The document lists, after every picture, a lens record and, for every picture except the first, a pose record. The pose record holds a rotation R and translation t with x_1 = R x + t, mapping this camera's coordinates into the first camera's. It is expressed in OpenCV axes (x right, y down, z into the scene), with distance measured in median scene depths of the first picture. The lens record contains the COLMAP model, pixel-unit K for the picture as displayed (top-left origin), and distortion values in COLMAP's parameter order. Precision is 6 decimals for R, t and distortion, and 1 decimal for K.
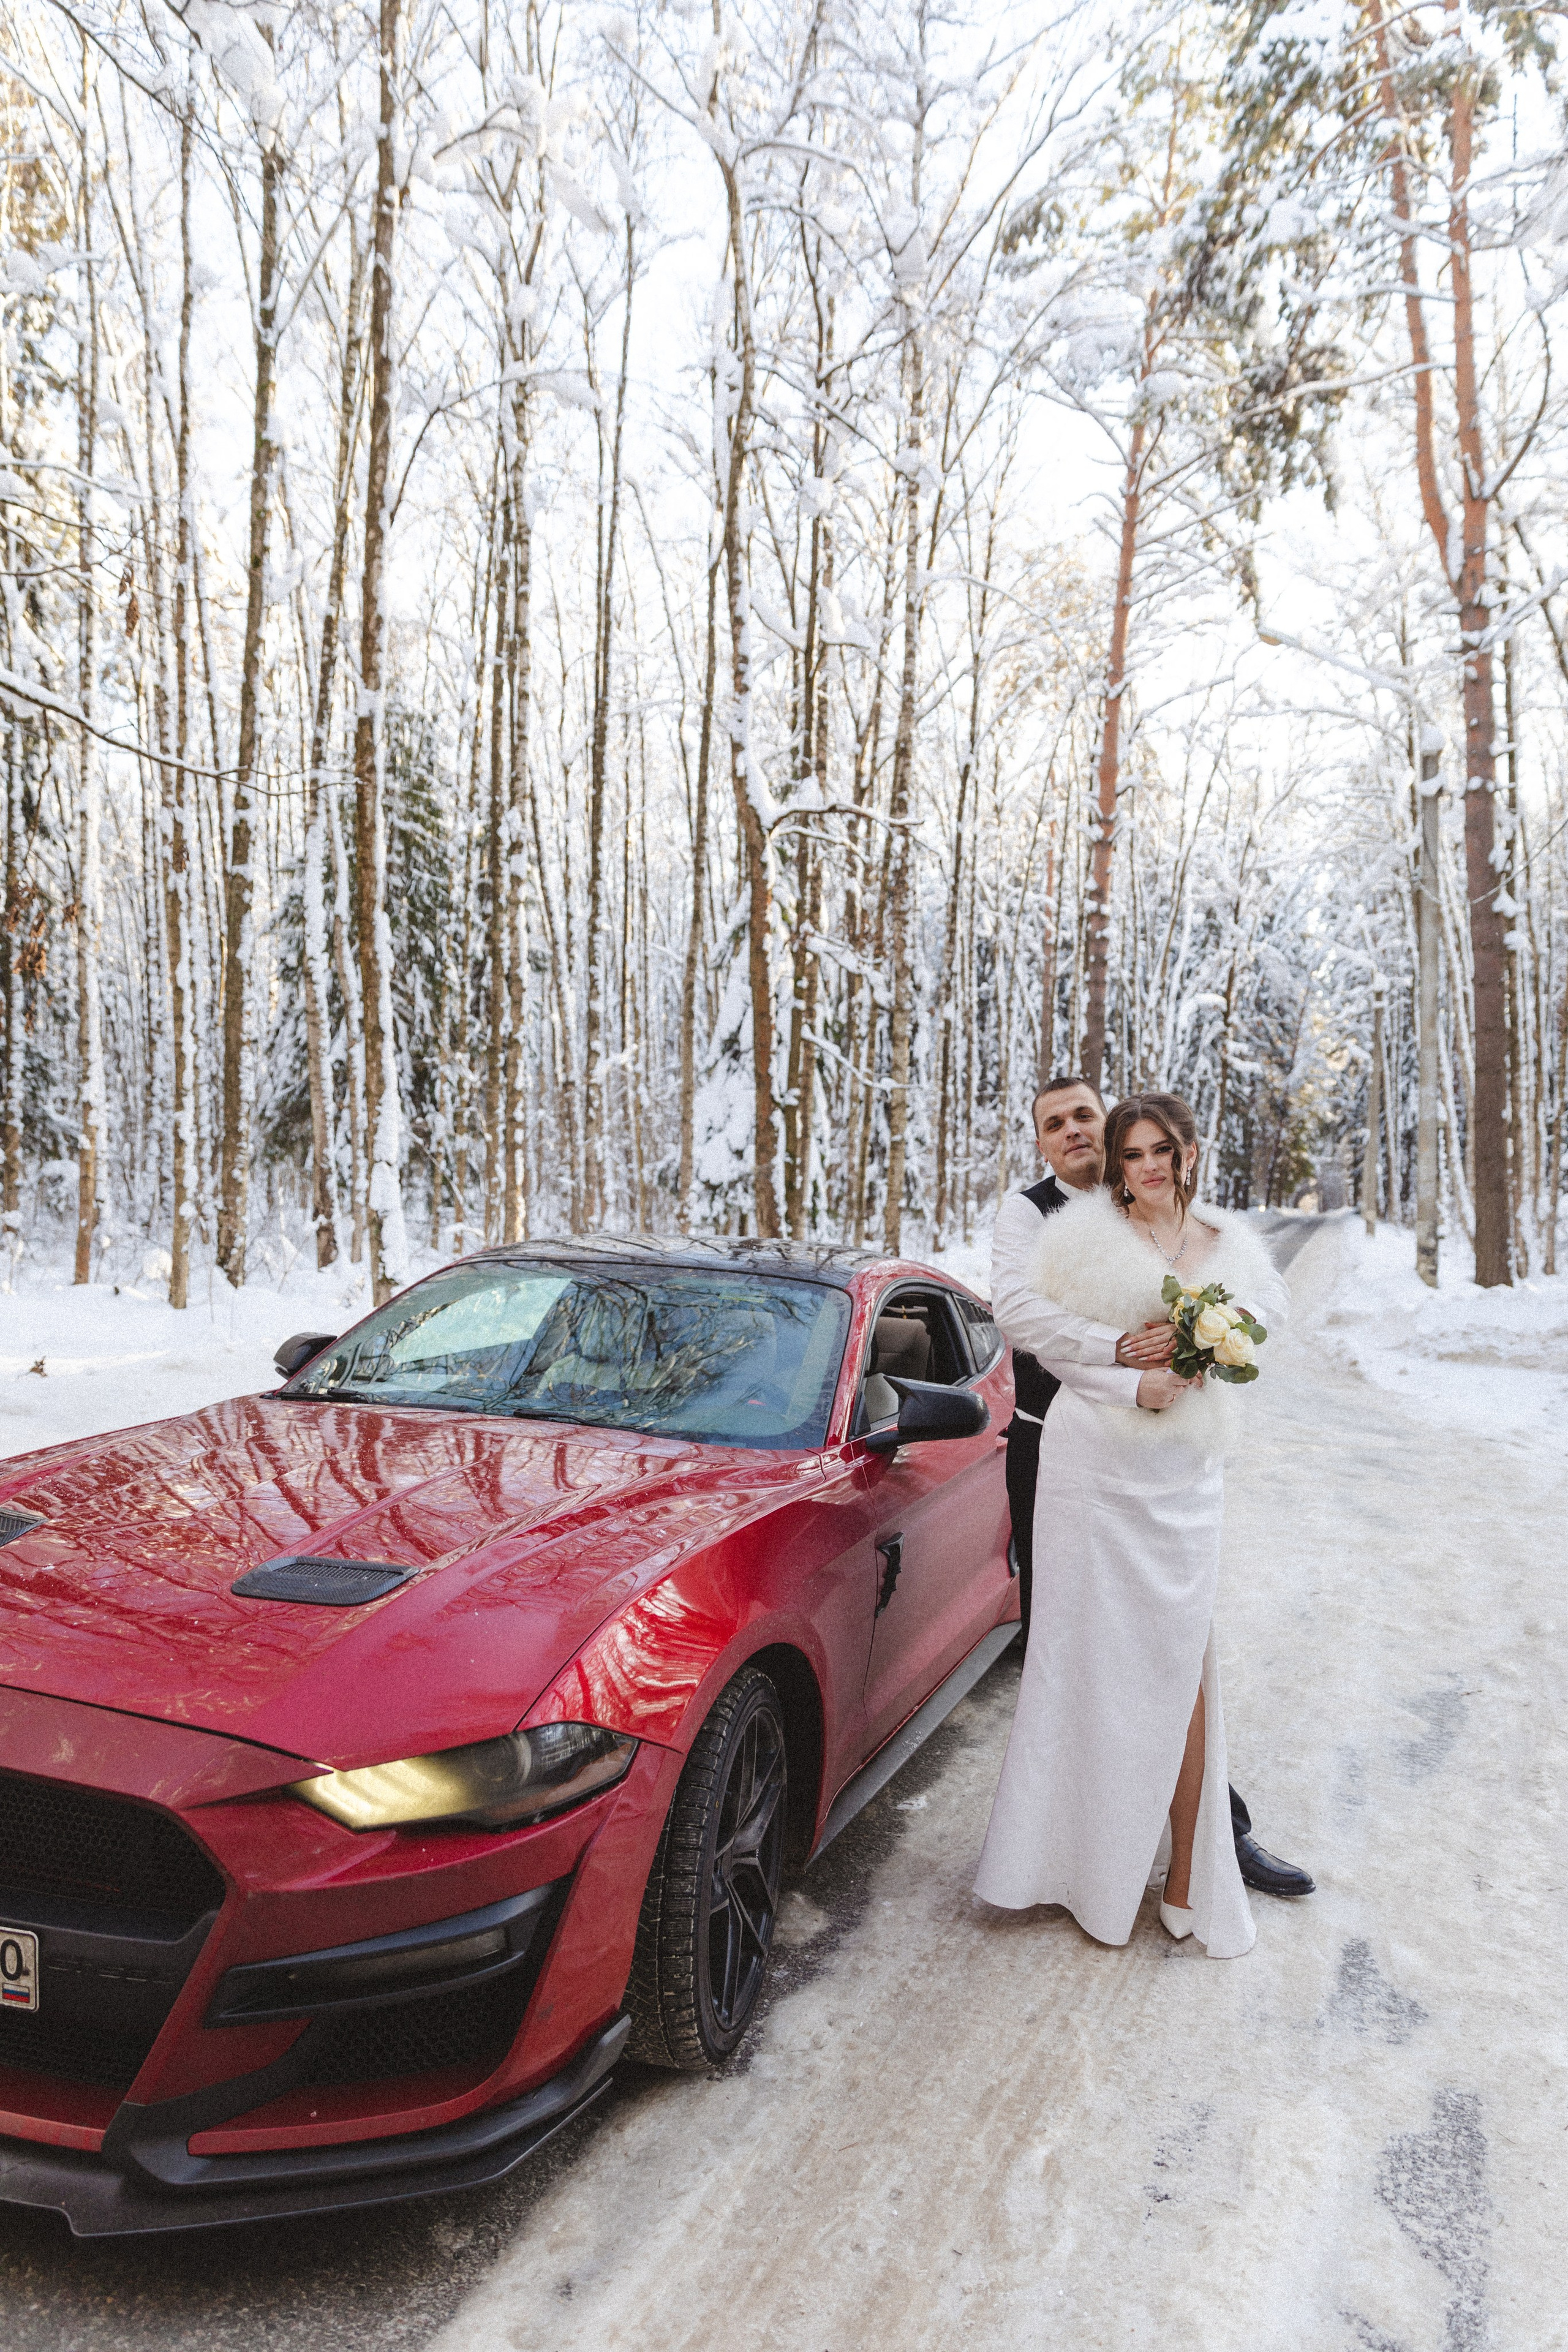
lens RADIAL K [[1606.6, 0, 784.0], [0, 1606.6, 1176.0], [0, 0, 1]] dist [0.018062, -0.002713]
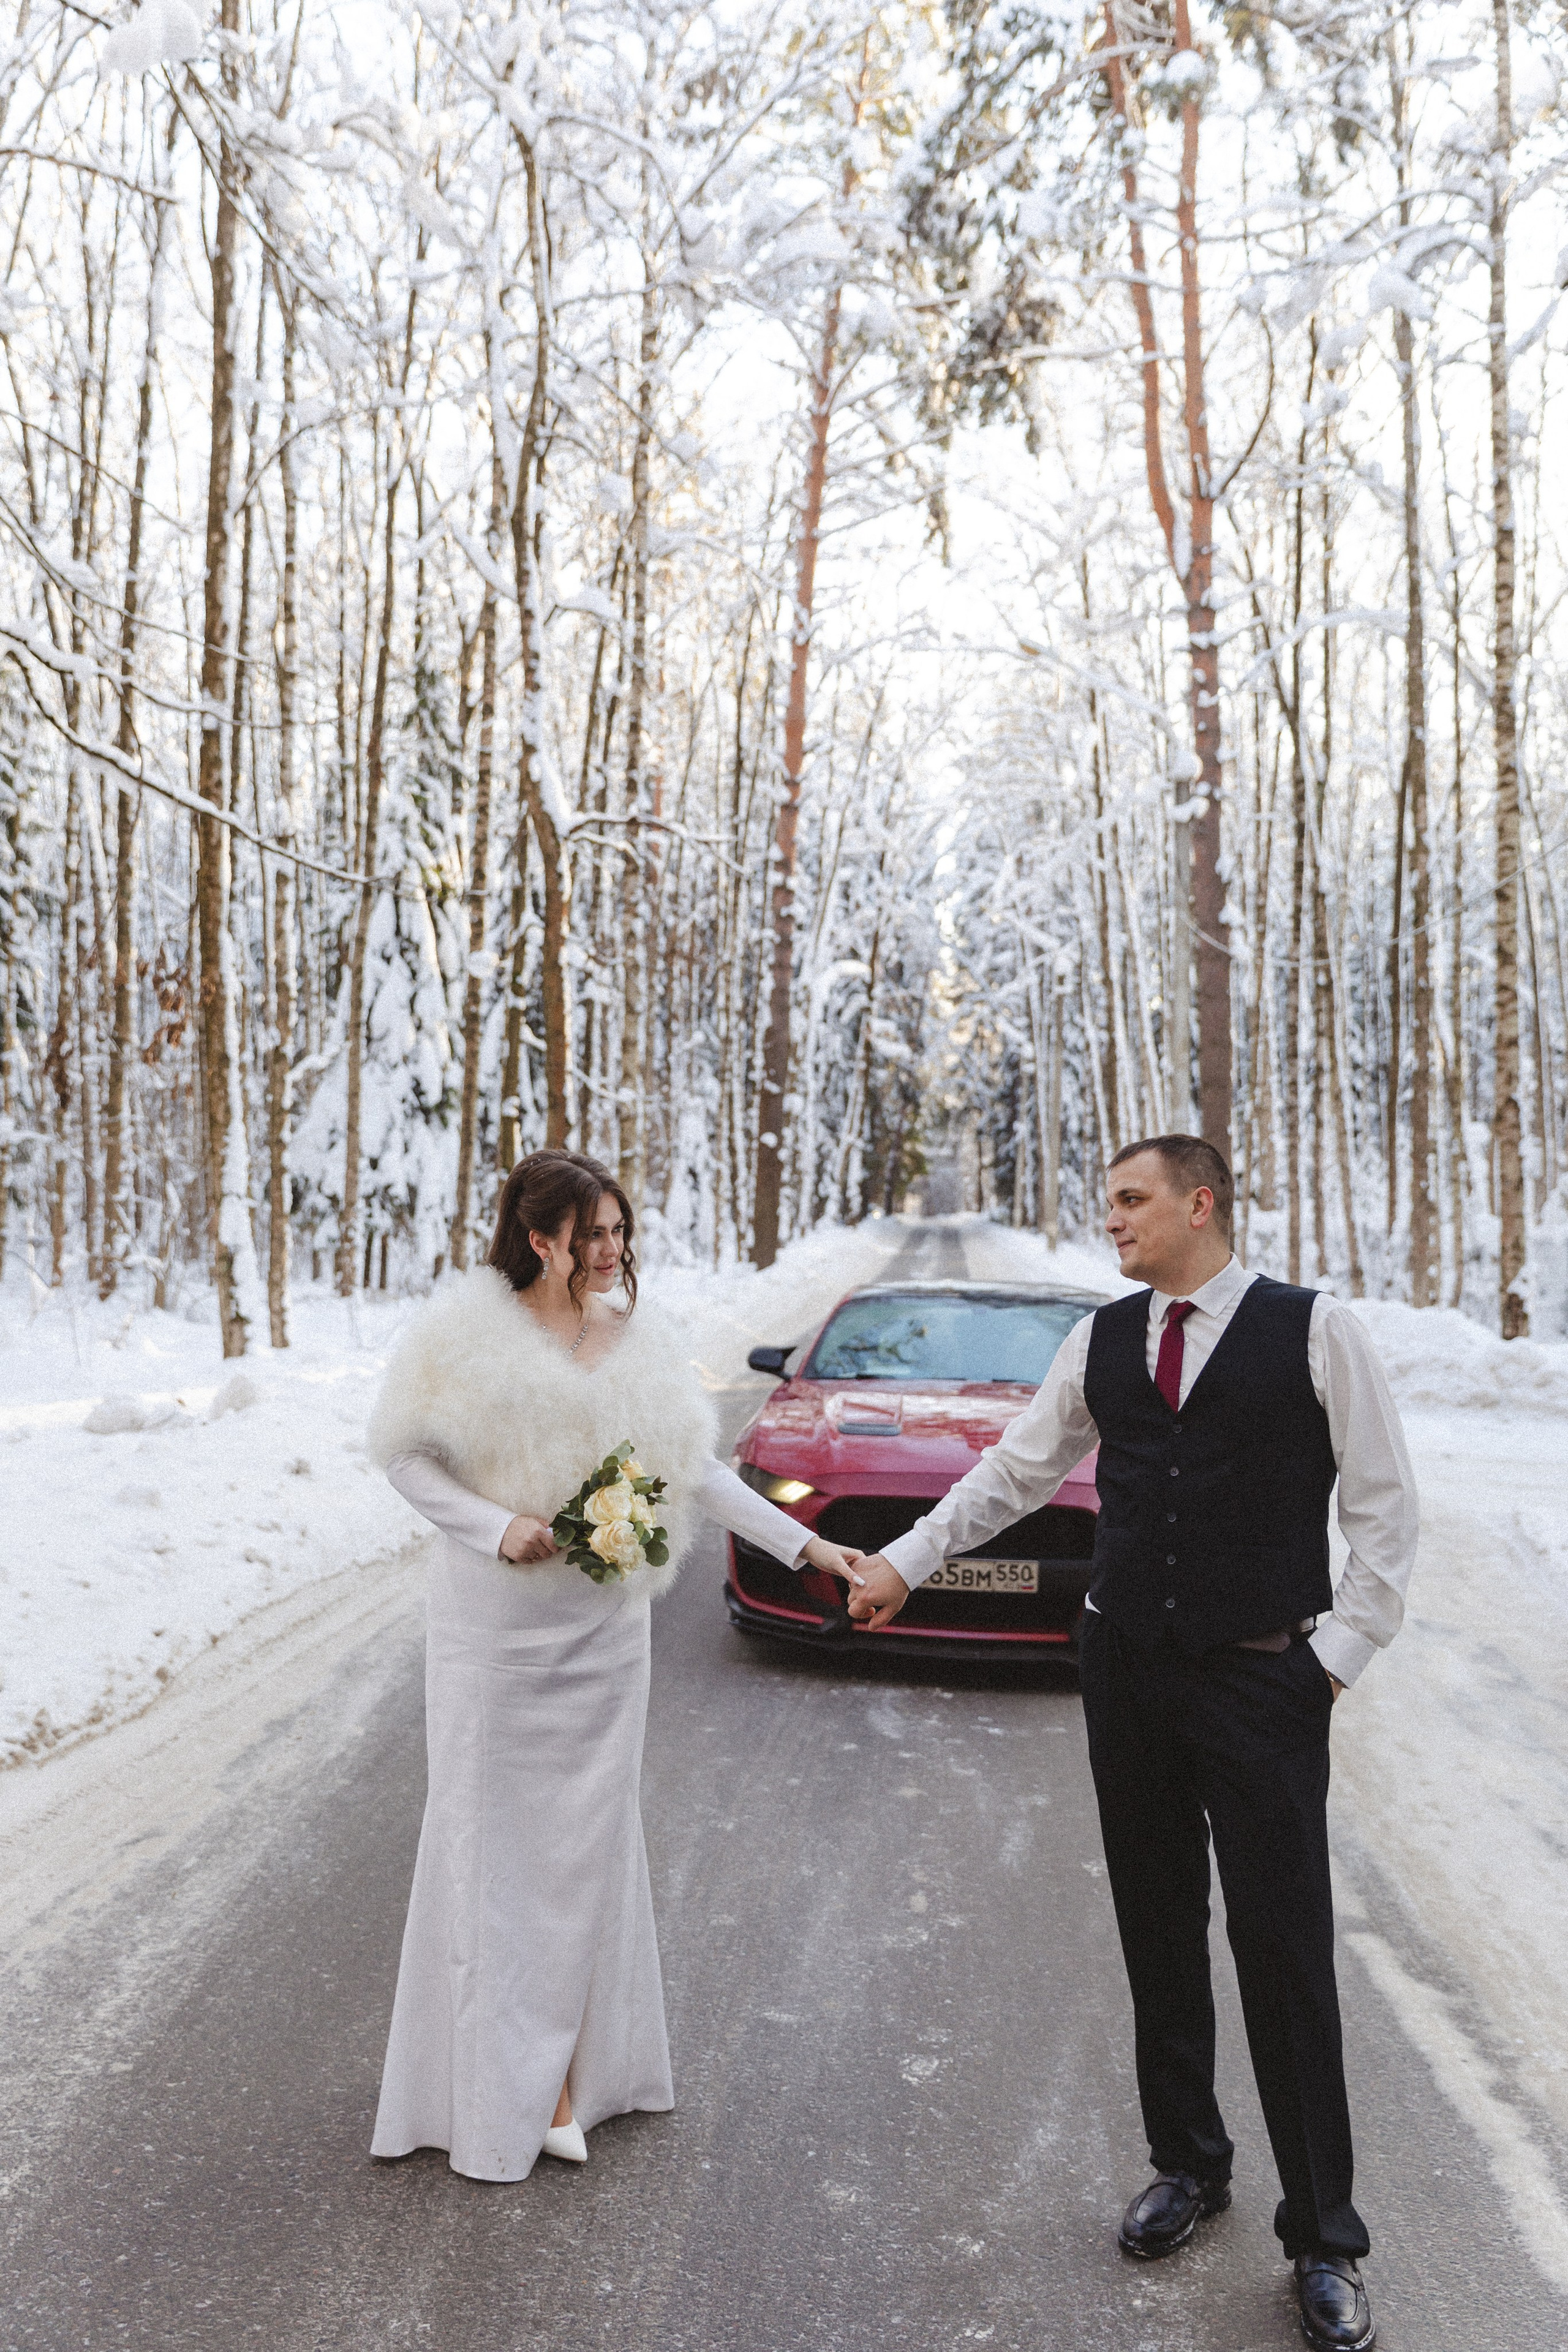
lens RADIAL K [[2309.9, 0, 784.0], [0, 2309.9, 1176.0], [0, 0, 1]] dist [0.007569, 0.027341]
pose [[0.959093, -0.001288, 0.283087, -0.192336], [-0.000528, 0.999980, 0.006337, -0.017405], [-0.283090, -0.006227, 0.959073, -0.245649]]
